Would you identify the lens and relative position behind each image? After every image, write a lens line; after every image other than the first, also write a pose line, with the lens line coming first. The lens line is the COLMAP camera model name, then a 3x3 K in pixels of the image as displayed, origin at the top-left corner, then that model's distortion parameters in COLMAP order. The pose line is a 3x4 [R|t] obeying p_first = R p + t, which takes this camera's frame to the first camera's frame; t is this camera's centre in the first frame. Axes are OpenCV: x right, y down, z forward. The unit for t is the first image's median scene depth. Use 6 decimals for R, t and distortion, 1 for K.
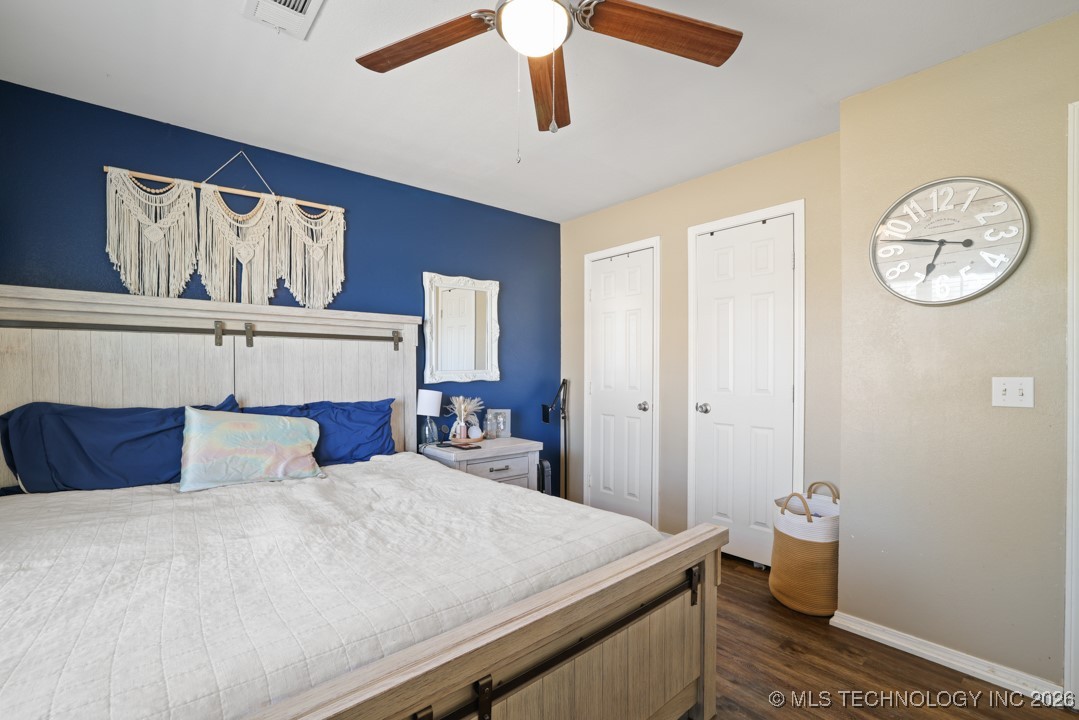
lens RADIAL K [[489.1, 0, 548.0], [0, 489.1, 364.5], [0, 0, 1]] dist [-0.003535, -0.000412]
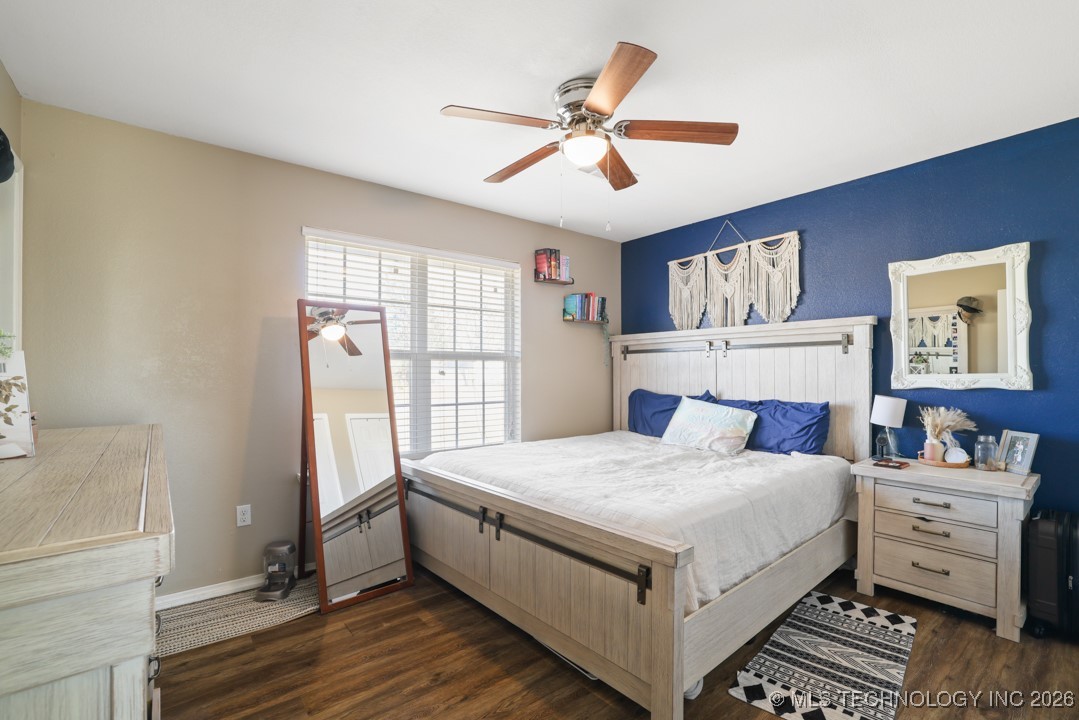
lens RADIAL K [[489.1, 0, 547.6], [0, 489.1, 368.0], [0, 0, 1]] dist [-0.003535, -0.000412]
pose [[-0.007028, -0.015079, -0.999862, 0.743563], [0.004920, 0.999874, -0.015114, 0.012356], [0.999963, -0.005025, -0.006953, 0.452133]]
